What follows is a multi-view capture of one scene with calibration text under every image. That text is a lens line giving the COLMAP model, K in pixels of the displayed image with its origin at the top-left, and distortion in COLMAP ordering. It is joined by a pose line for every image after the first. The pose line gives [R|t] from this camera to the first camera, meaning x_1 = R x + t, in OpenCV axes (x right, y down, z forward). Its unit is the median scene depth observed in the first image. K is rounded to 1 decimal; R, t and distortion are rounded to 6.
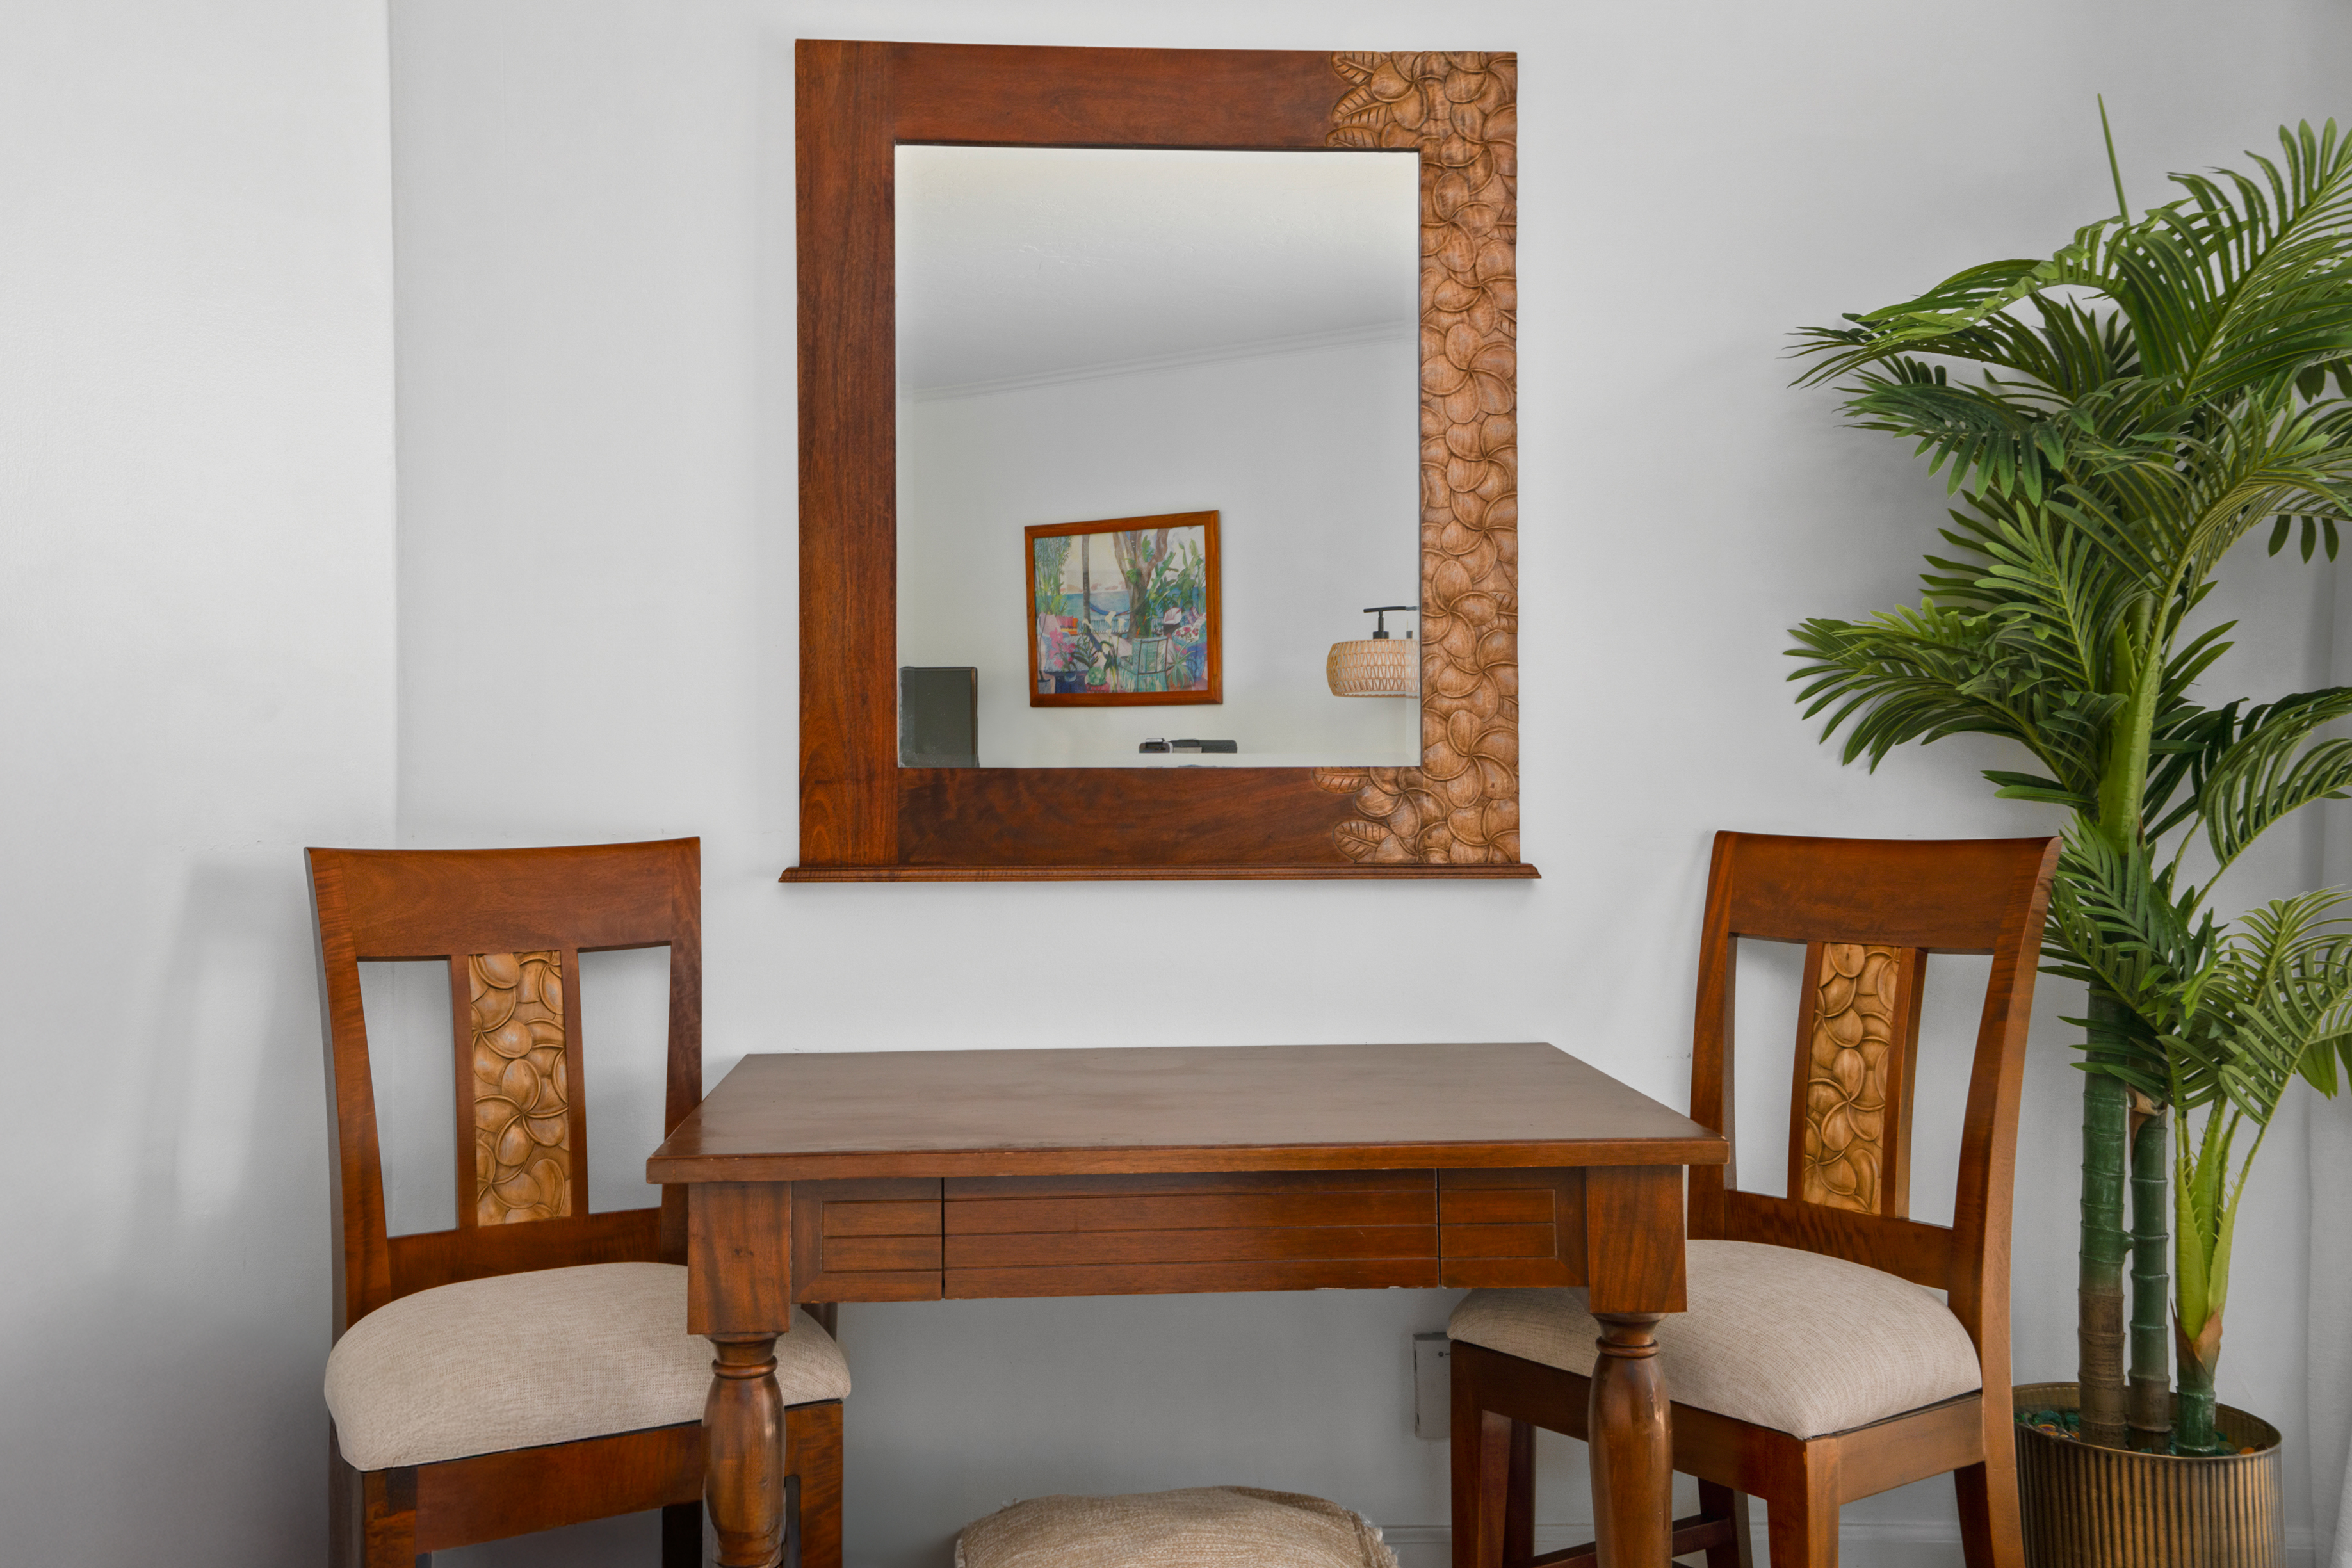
lens RADIAL K [[2198.2, 0, 1175.4], [0, 2198.2, 732.4], [0, 0, 1]] dist [0.145562, 0.009396]
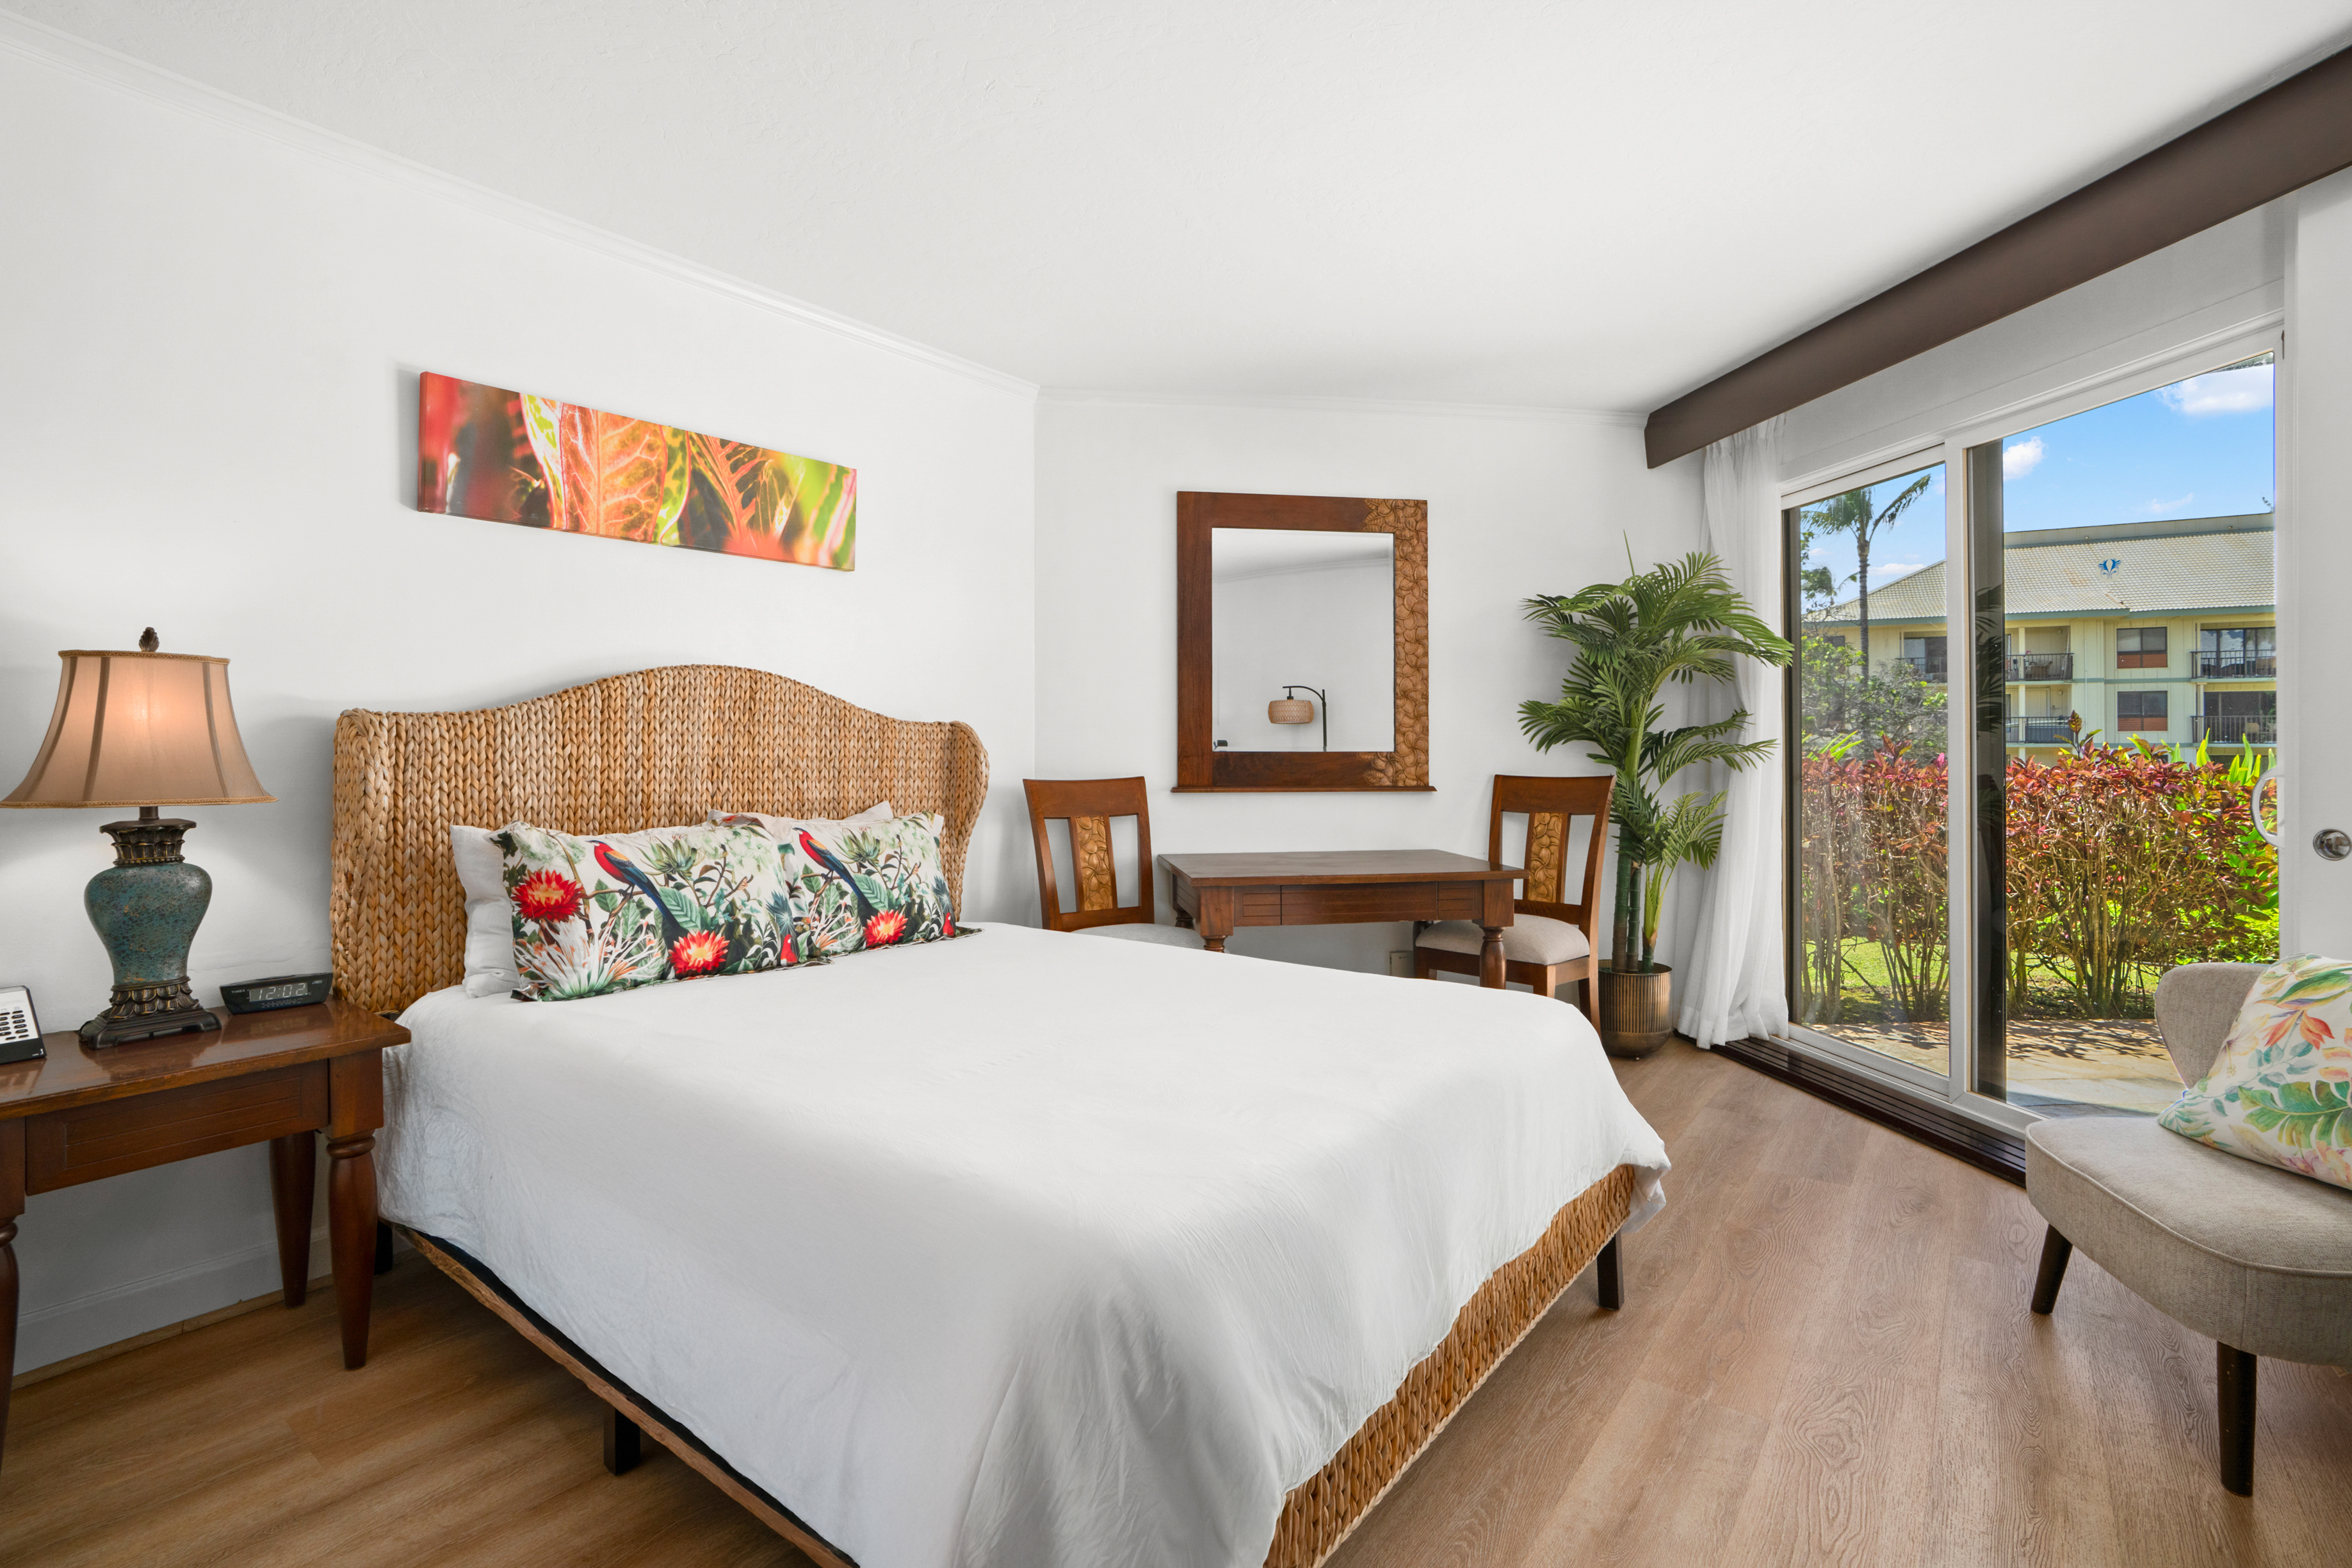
lens RADIAL K [[1113.0, 0, 1171.6], [0, 1113.0, 753.4], [0, 0, 1]] dist [-0.015584, 0.000253]
pose [[0.995736, 0.002843, 0.092200, -0.307262], [-0.004132, 0.999896, 0.013784, -0.000686], [-0.092151, -0.014107, 0.995645, -0.389156]]
